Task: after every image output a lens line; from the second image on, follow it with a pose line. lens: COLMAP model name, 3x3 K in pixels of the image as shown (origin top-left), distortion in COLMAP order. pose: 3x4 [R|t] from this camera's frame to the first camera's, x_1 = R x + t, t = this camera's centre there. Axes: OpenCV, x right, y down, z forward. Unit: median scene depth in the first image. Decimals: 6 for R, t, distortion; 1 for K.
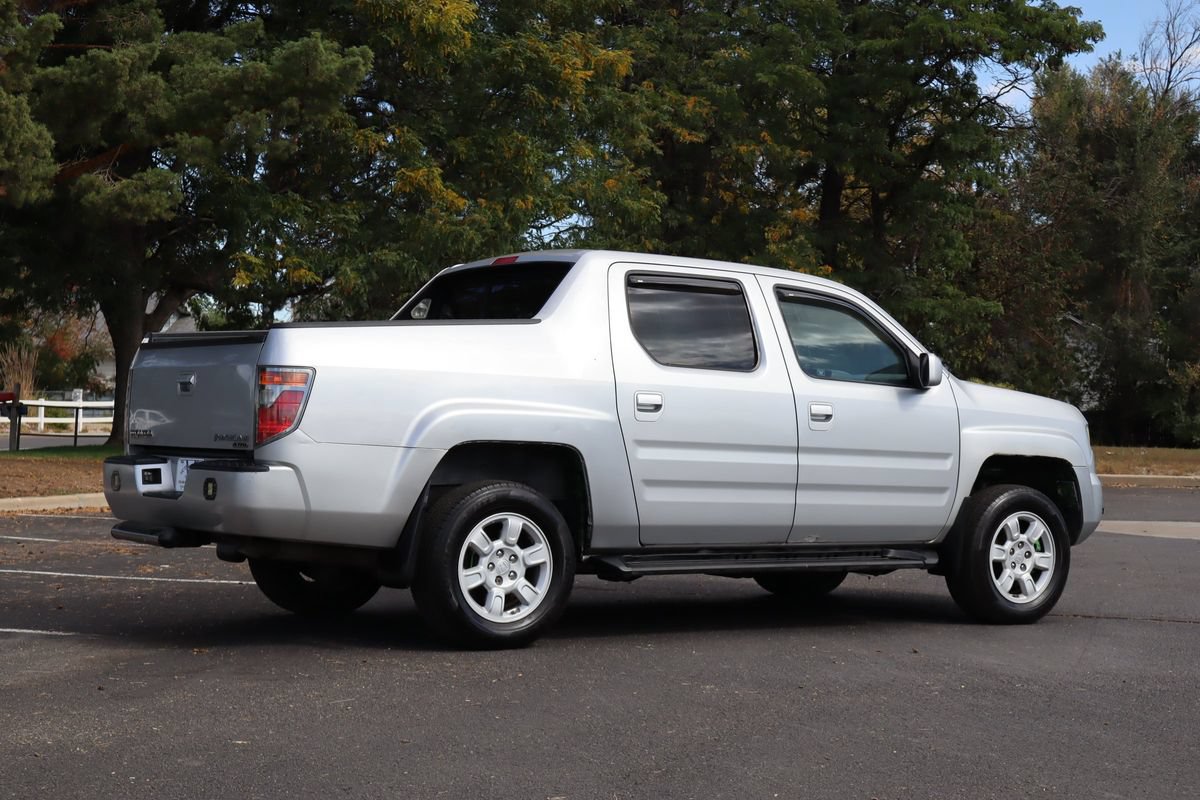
lens RADIAL K [[1986.1, 0, 600.0], [0, 1986.1, 400.0], [0, 0, 1]] dist [-0.006032, -0.049253]
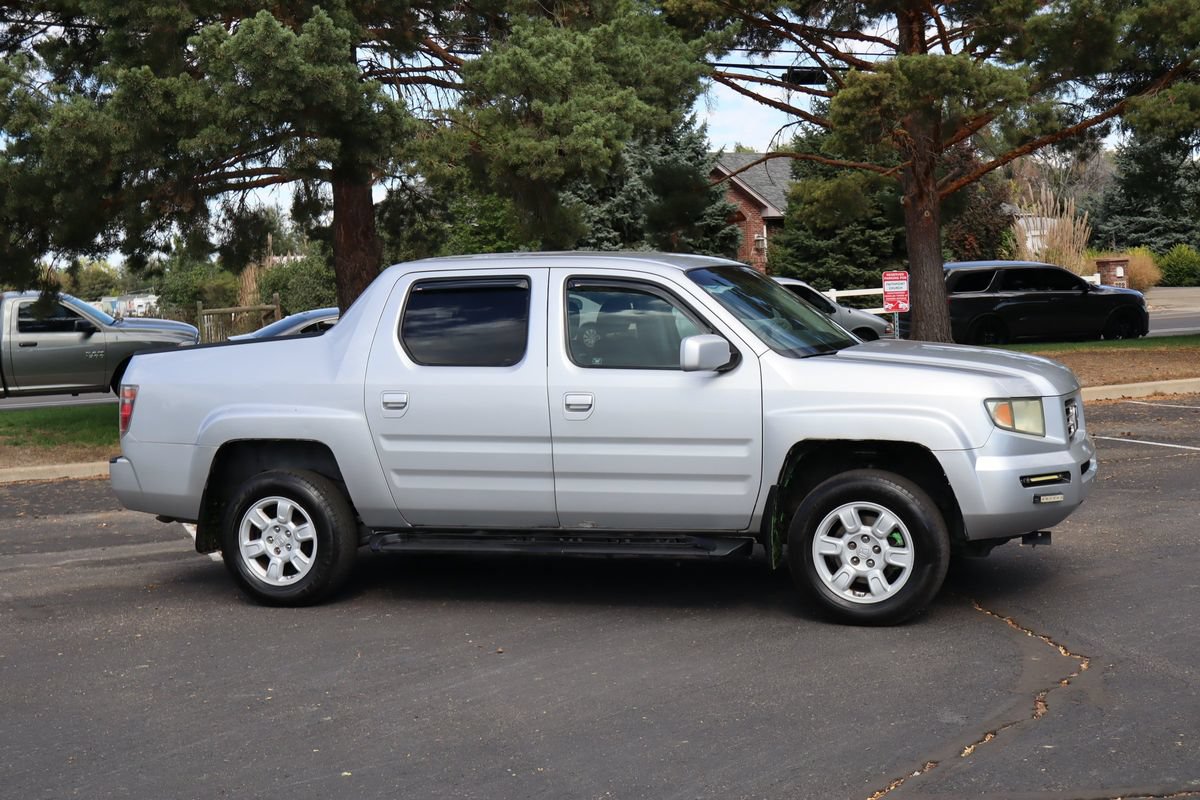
lens RADIAL K [[1647.4, 0, 600.0], [0, 1647.4, 400.0], [0, 0, 1]] dist [0.001533, -0.018092]
pose [[0.583405, 0.006790, -0.812153, 0.748821], [0.067537, 0.996096, 0.056843, -0.039276], [0.809369, -0.088013, 0.580669, 0.483596]]
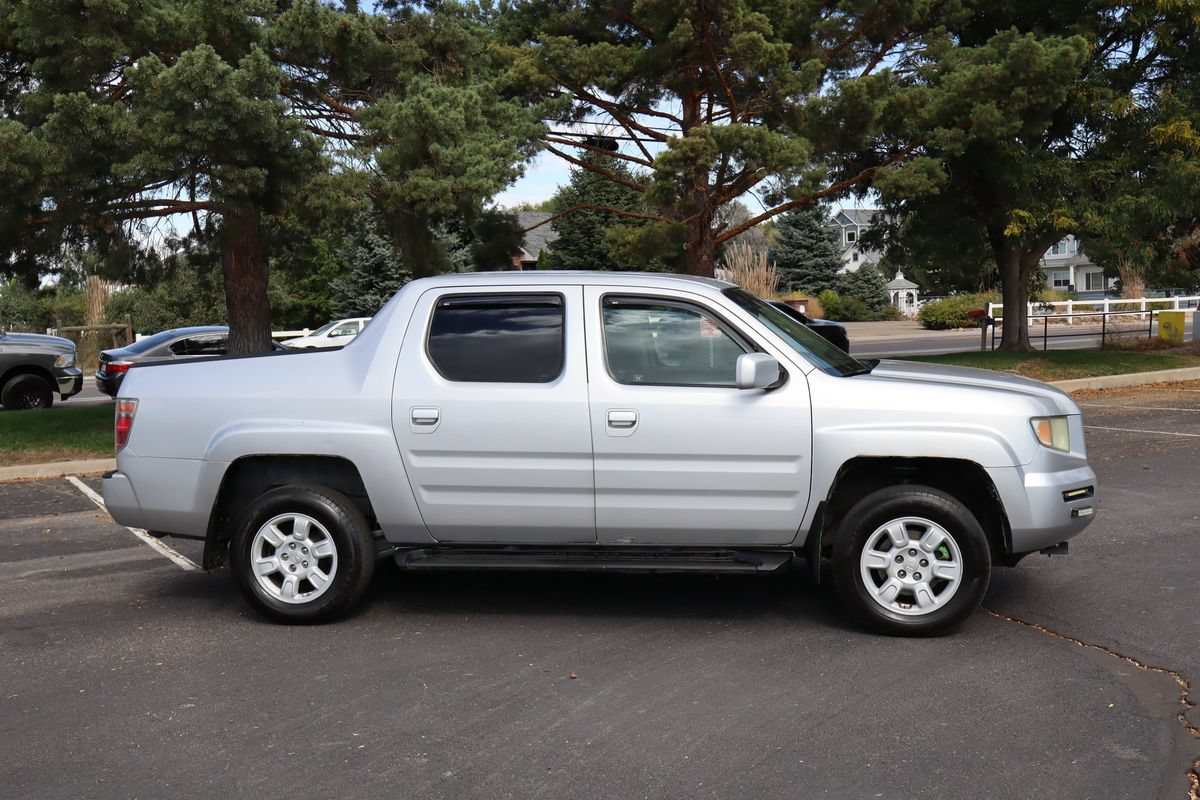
lens RADIAL K [[1277.2, 0, 600.0], [0, 1277.2, 400.0], [0, 0, 1]] dist [-0.001644, -0.006870]
pose [[0.721697, 0.007051, -0.692173, 0.520486], [0.051673, 0.996609, 0.064029, -0.042931], [0.690277, -0.081976, 0.718886, 0.484799]]
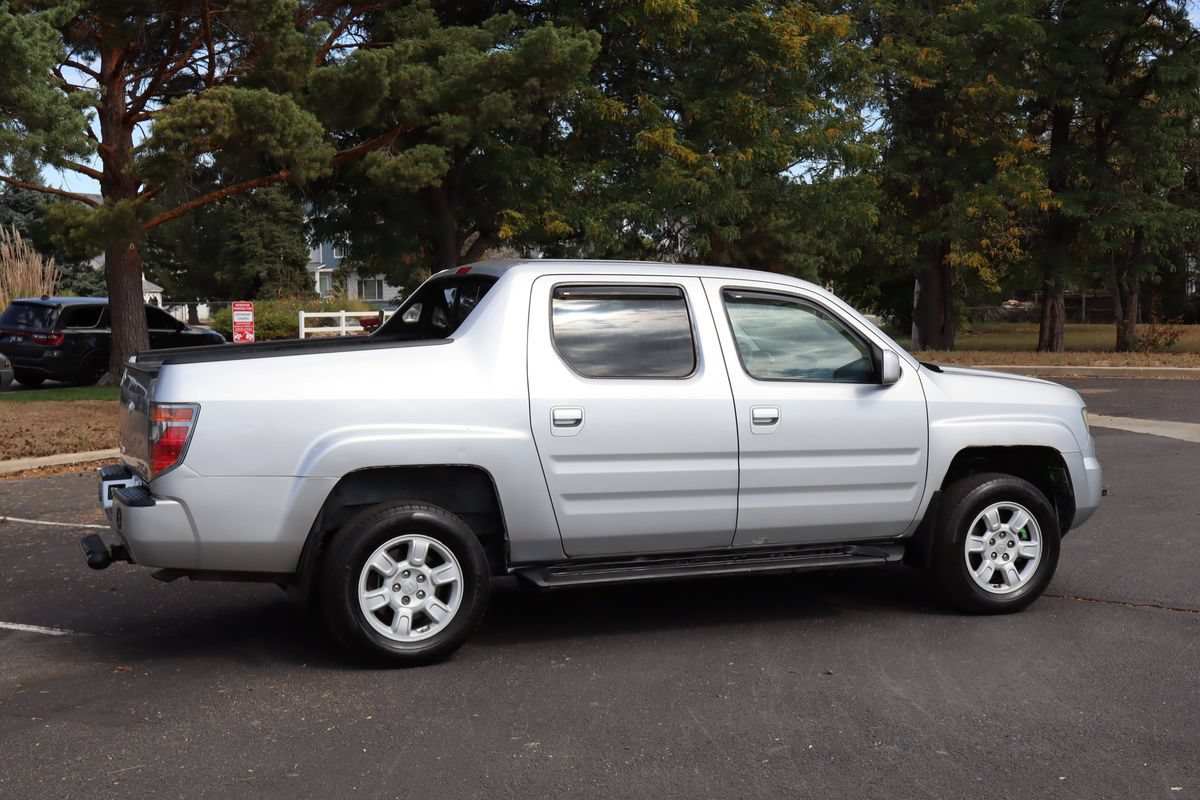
lens RADIAL K [[1555.3, 0, 600.0], [0, 1555.3, 400.0], [0, 0, 1]] dist [-0.009540, 0.015942]
pose [[0.977489, -0.014095, -0.210513, 0.181326], [0.029014, 0.997267, 0.067953, -0.053068], [0.208980, -0.072531, 0.975226, 0.208166]]
